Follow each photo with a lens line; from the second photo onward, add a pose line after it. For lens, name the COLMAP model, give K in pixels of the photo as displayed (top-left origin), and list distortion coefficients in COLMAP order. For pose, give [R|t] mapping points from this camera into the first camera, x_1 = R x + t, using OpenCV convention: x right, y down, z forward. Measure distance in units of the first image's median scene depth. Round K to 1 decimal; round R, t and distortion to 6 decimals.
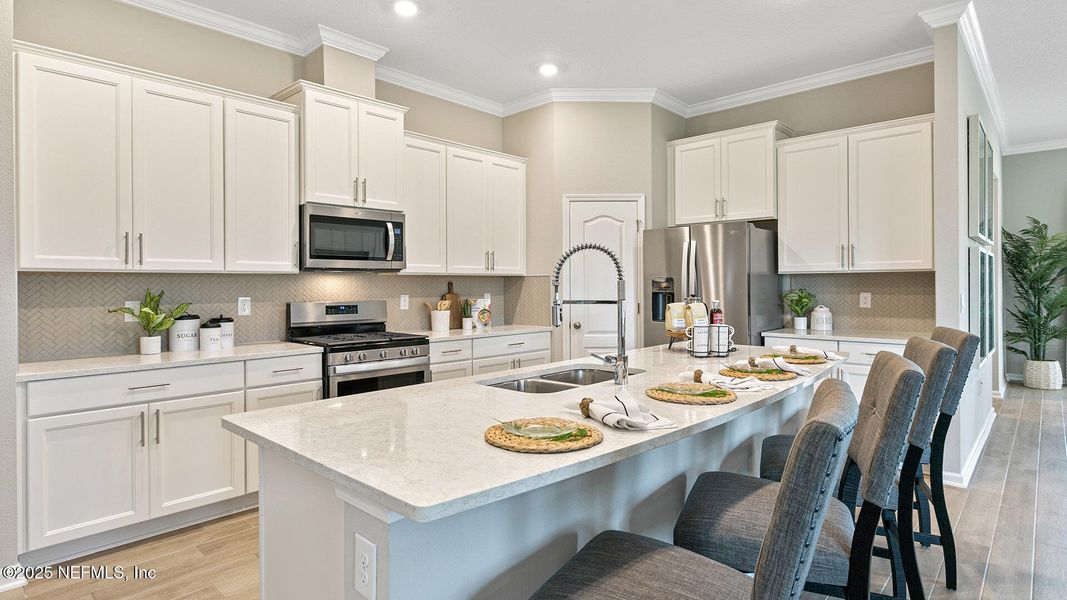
lens RADIAL K [[551.4, 0, 535.5], [0, 551.4, 283.4], [0, 0, 1]] dist [0.000020, -0.000007]
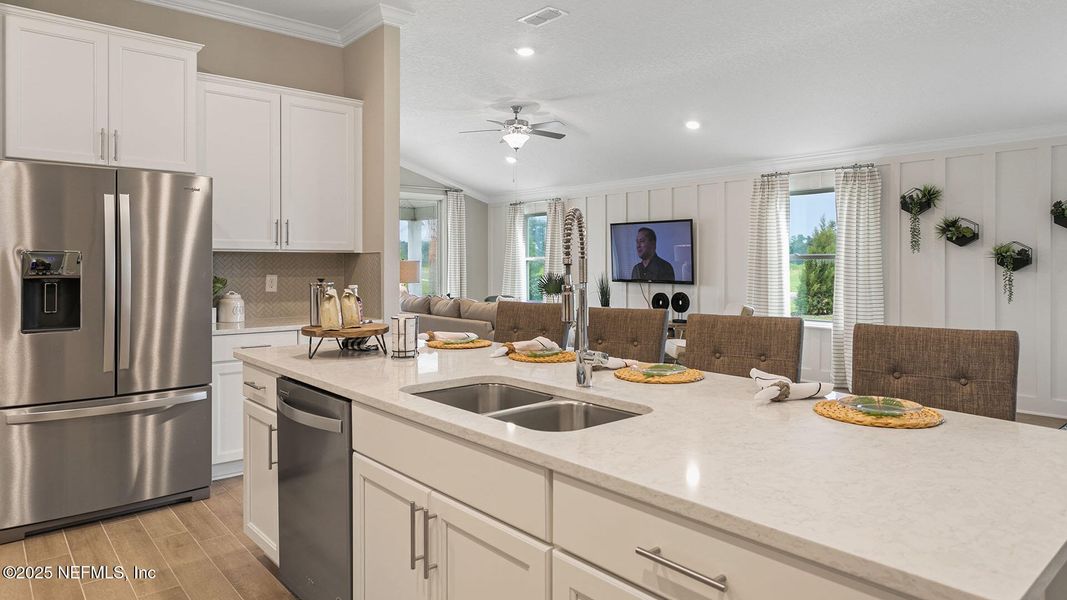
lens RADIAL K [[614.7, 0, 533.2], [0, 614.7, 263.8], [0, 0, 1]] dist [-0.001856, -0.000325]
pose [[0.145209, 0.007354, 0.989374, -0.314137], [-0.003810, 0.999969, -0.006874, 0.004021], [-0.989394, -0.002771, 0.145232, 0.438307]]
